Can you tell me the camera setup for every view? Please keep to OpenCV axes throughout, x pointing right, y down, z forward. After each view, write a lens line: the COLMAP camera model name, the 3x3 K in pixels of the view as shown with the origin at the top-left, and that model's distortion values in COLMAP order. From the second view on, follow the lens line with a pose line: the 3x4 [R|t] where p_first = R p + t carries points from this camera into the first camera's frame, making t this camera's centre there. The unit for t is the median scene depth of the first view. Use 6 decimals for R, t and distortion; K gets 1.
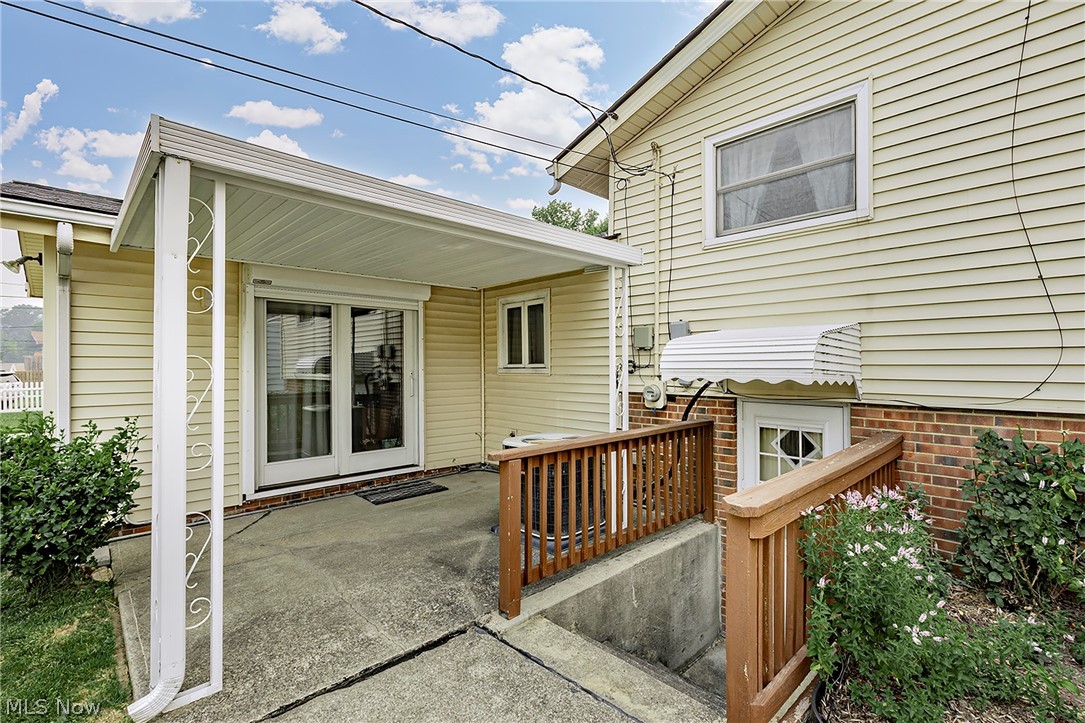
lens RADIAL K [[500.9, 0, 542.8], [0, 500.9, 362.5], [0, 0, 1]] dist [0.003339, -0.000047]
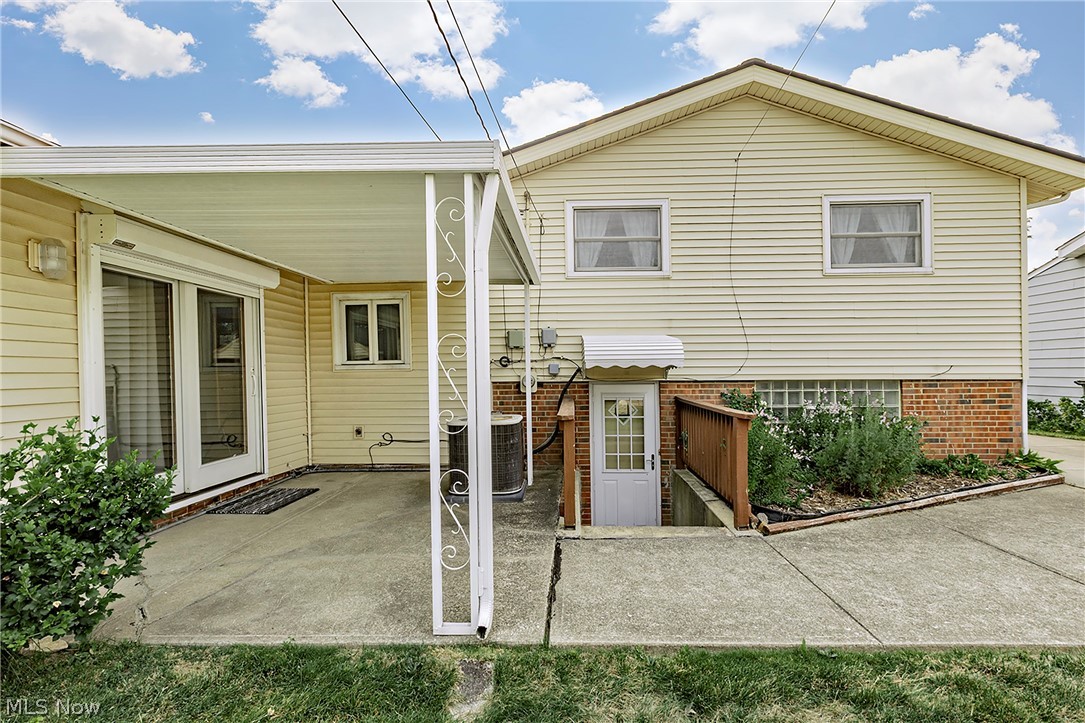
lens RADIAL K [[500.9, 0, 549.9], [0, 500.9, 369.3], [0, 0, 1]] dist [0.003339, -0.000047]
pose [[0.721380, 0.000113, 0.692539, -0.709721], [0.002354, 0.999994, -0.002615, 0.035945], [-0.692535, 0.003517, 0.721375, 0.007679]]
